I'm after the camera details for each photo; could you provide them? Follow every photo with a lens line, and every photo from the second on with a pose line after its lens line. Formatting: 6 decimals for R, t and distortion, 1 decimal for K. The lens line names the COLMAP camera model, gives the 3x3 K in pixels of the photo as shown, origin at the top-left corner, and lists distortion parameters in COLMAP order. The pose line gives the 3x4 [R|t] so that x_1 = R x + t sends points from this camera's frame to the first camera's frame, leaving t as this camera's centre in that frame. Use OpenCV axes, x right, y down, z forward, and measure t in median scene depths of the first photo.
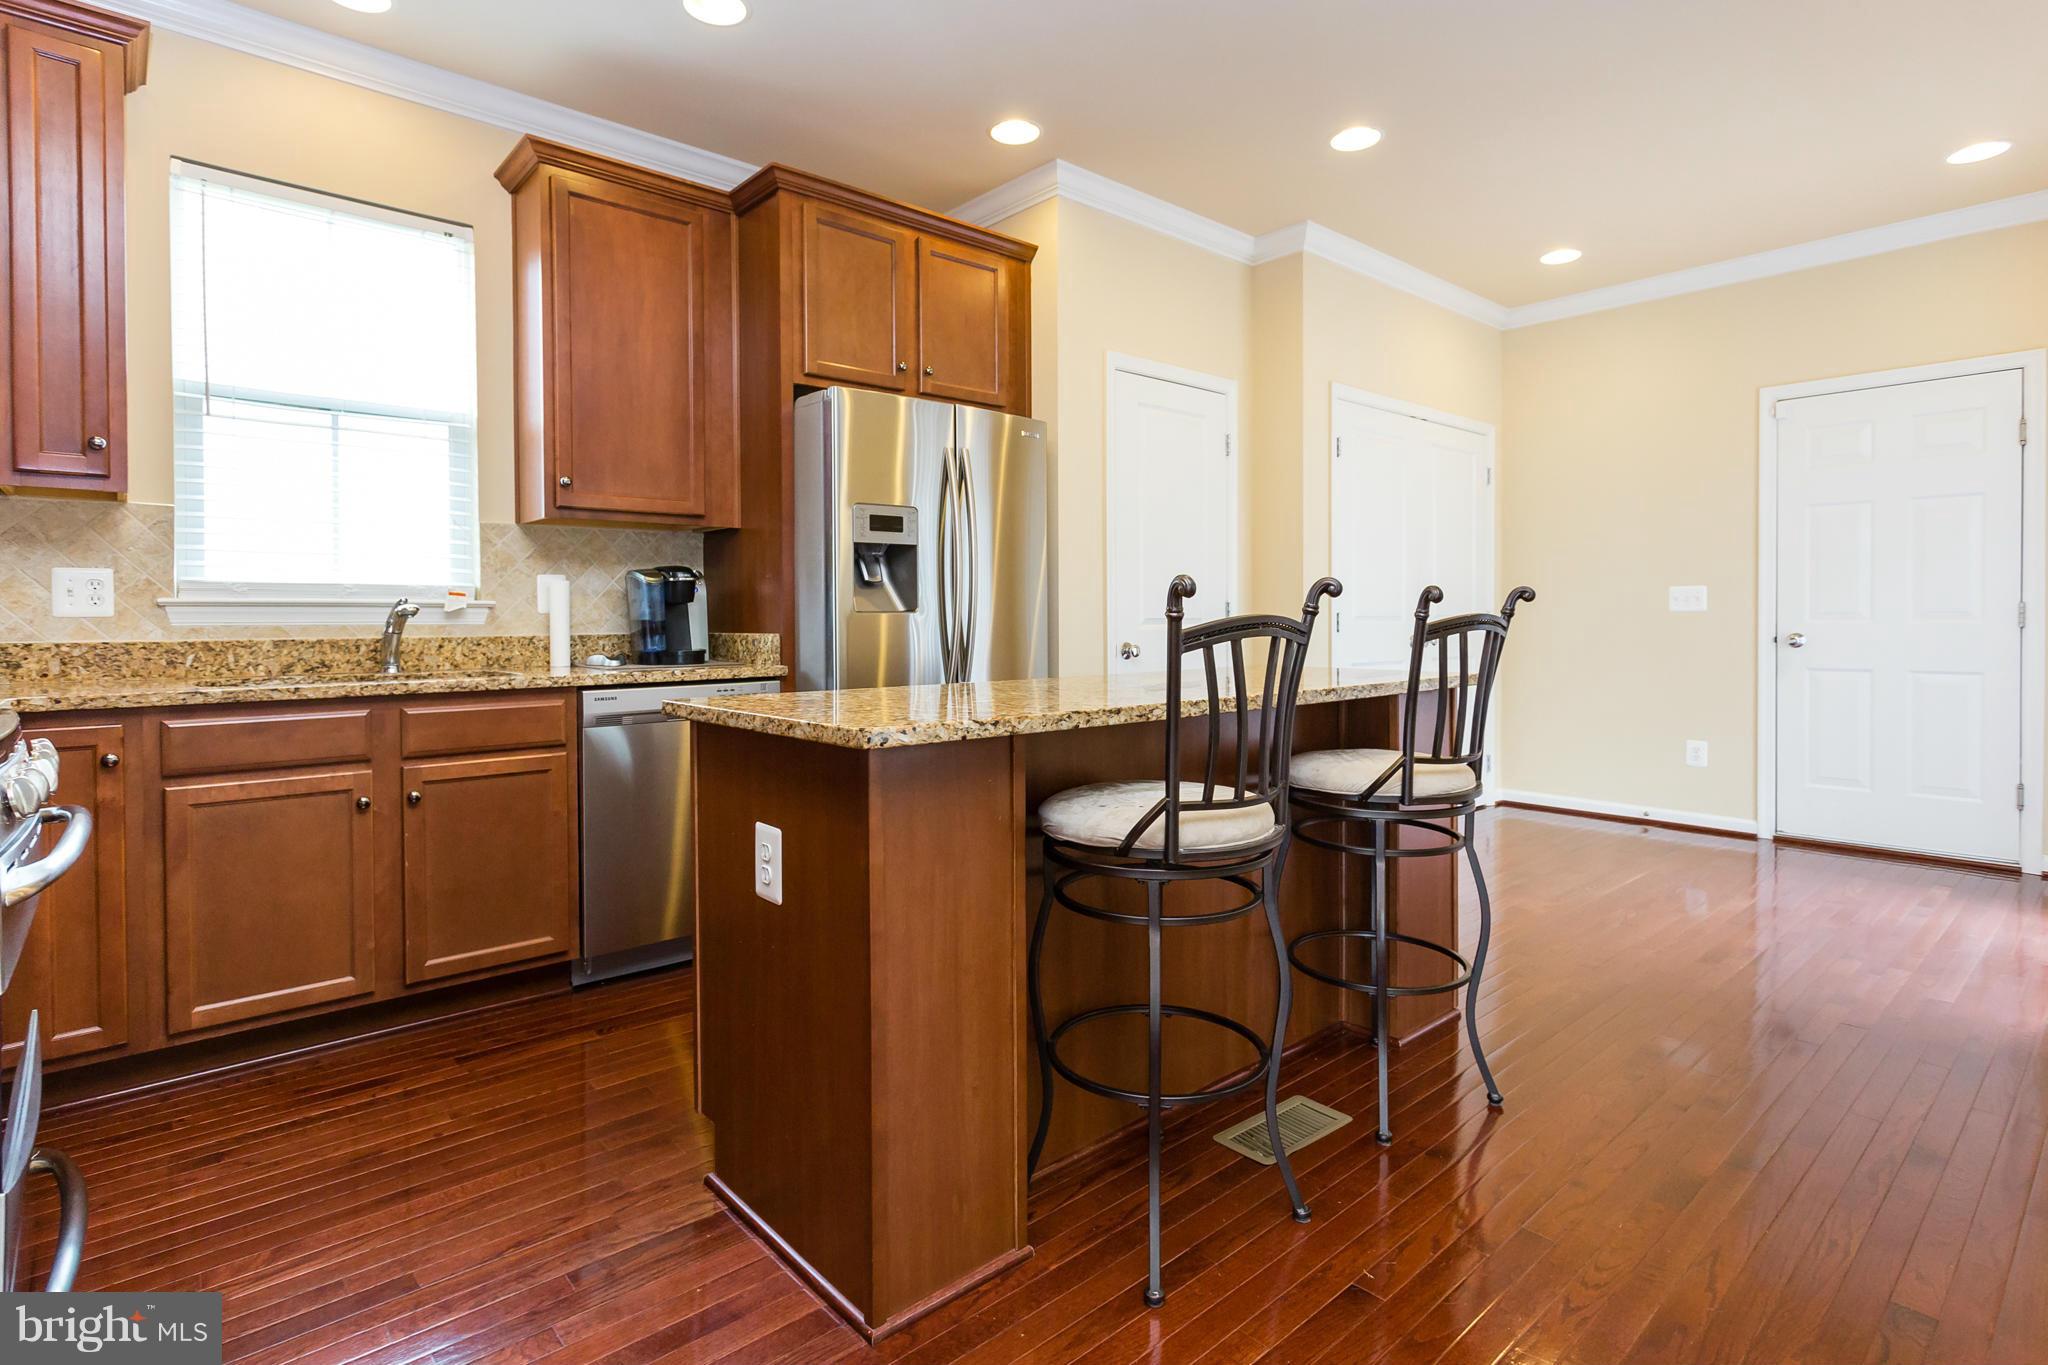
lens RADIAL K [[1016.6, 0, 1028.7], [0, 1016.6, 630.9], [0, 0, 1]] dist [0.001975, 0.002040]
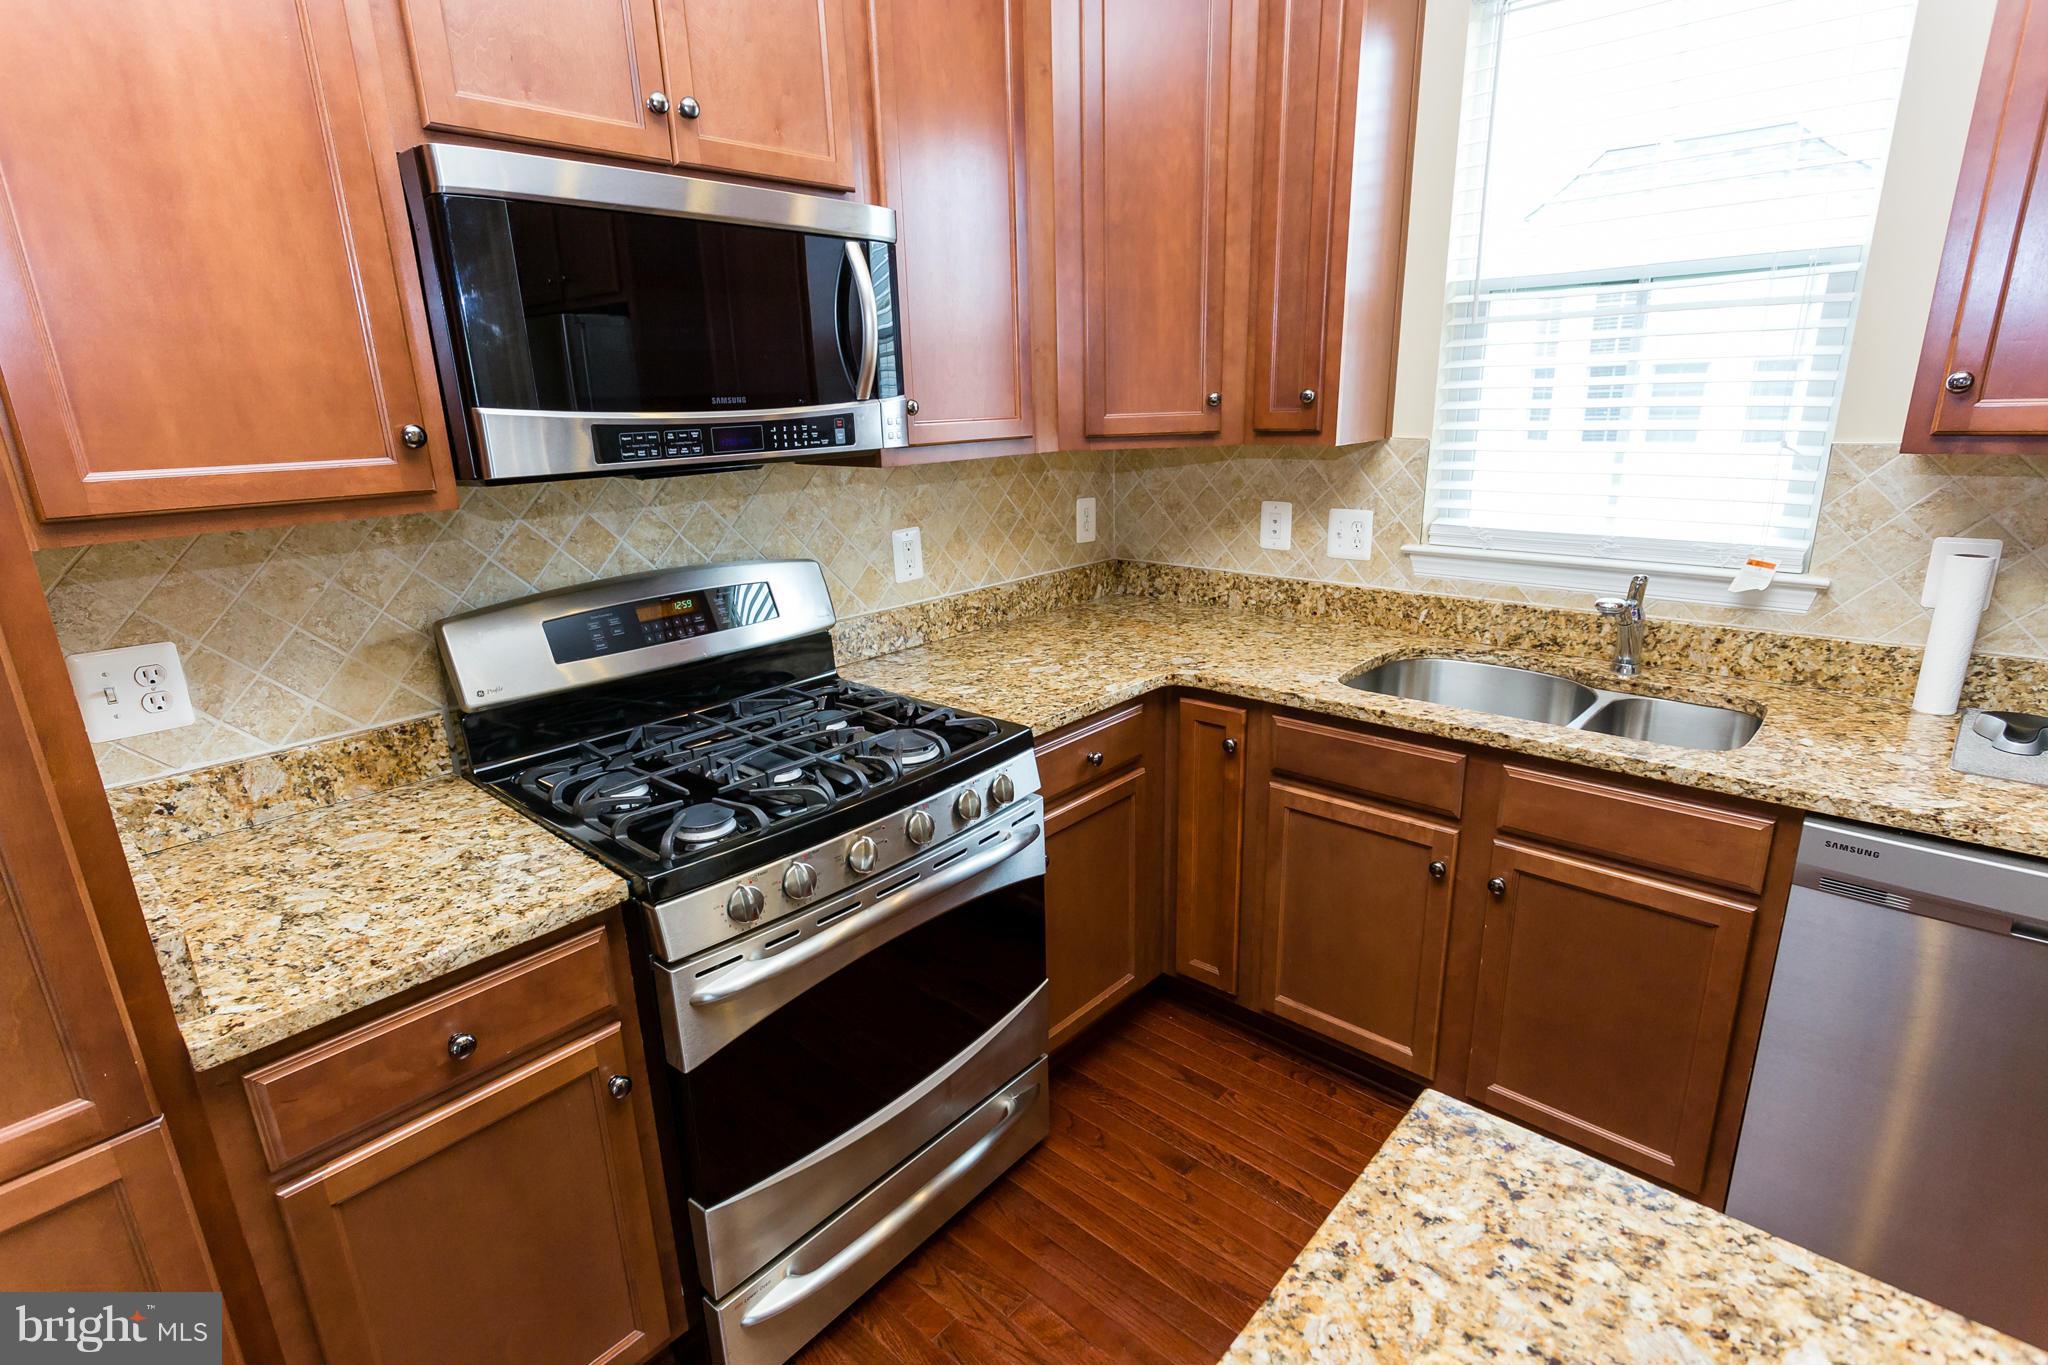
lens RADIAL K [[999.8, 0, 1012.6], [0, 999.8, 680.1], [0, 0, 1]] dist [-0.002974, 0.000393]
pose [[0.099361, 0.276243, -0.955938, 0.000272], [0.013893, 0.960213, 0.278922, -0.158889], [0.994954, -0.040995, 0.091570, 0.526504]]
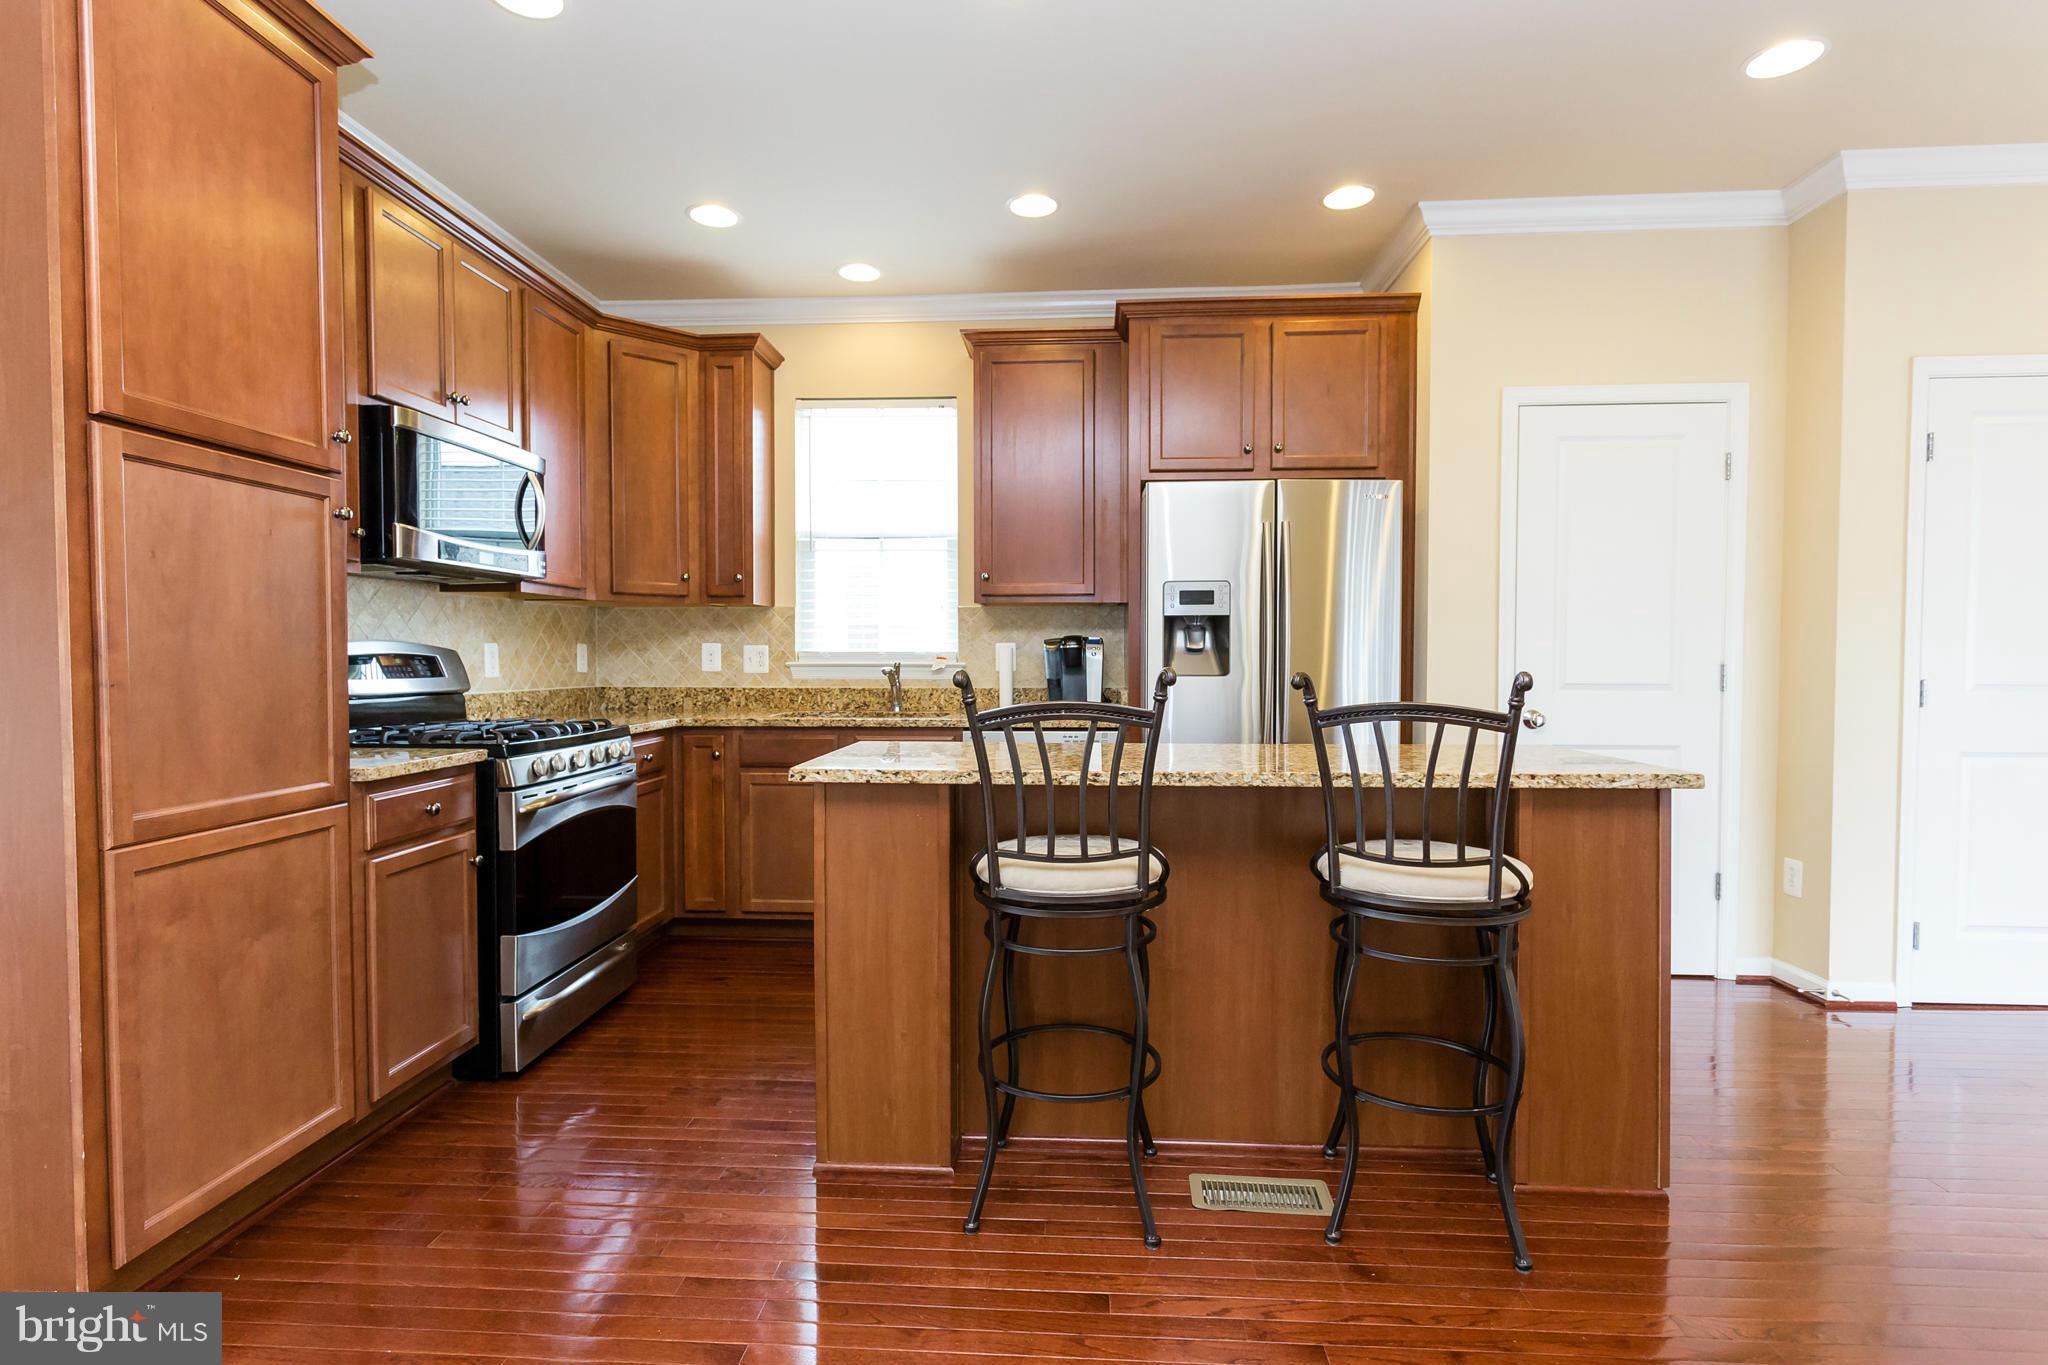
lens RADIAL K [[1013.8, 0, 1032.7], [0, 1013.8, 682.6], [0, 0, 1]] dist [0.004142, 0.001070]
pose [[0.710682, 0.023406, -0.703124, 0.586522], [-0.013245, 0.999714, 0.019892, -0.034760], [0.703389, -0.004824, 0.710789, 0.080077]]
